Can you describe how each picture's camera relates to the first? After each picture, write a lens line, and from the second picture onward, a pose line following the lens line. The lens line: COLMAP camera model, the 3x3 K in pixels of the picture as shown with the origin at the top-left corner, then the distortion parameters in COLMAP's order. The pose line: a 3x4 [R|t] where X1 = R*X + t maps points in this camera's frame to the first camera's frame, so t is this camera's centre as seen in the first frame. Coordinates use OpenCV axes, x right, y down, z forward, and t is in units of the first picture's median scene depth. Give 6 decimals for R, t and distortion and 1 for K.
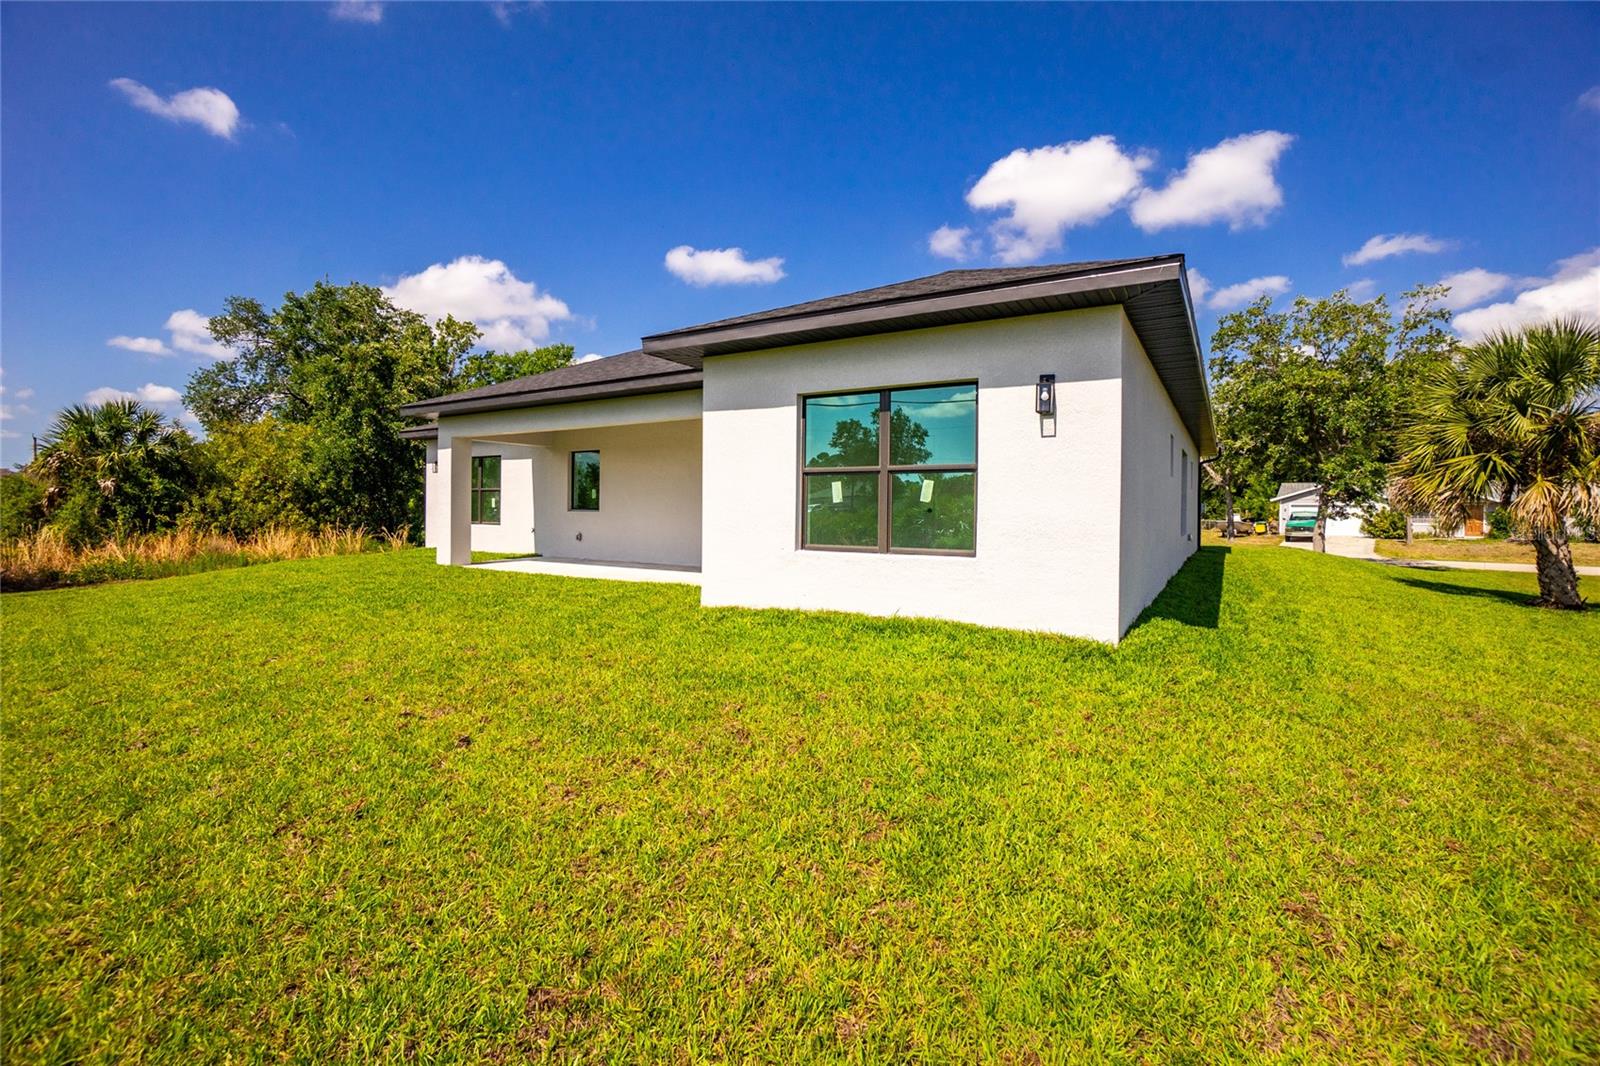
lens RADIAL K [[687.6, 0, 775.5], [0, 687.6, 524.0], [0, 0, 1]] dist [-0.030917, 0.000592]
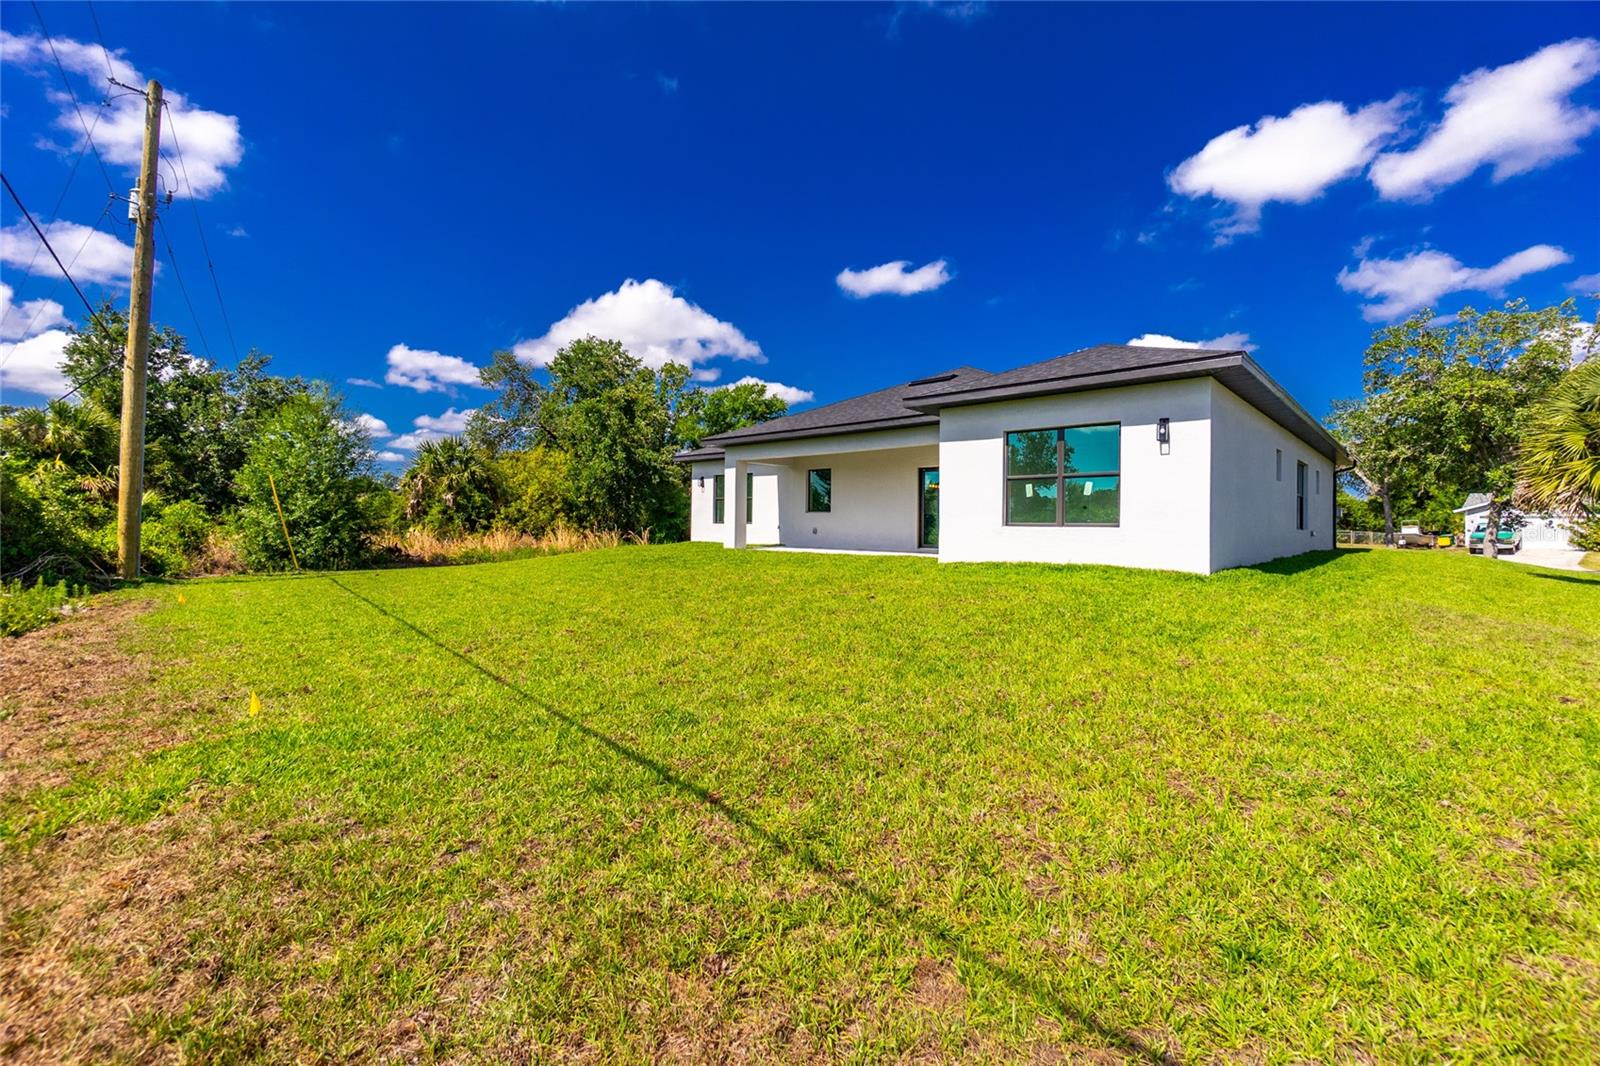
lens RADIAL K [[693.5, 0, 791.0], [0, 693.5, 523.6], [0, 0, 1]] dist [0.000342, 0.000160]
pose [[0.986882, -0.001101, -0.161440, -0.080980], [-0.003500, 0.999596, -0.028213, 0.032237], [0.161406, 0.028408, 0.986479, -0.286269]]
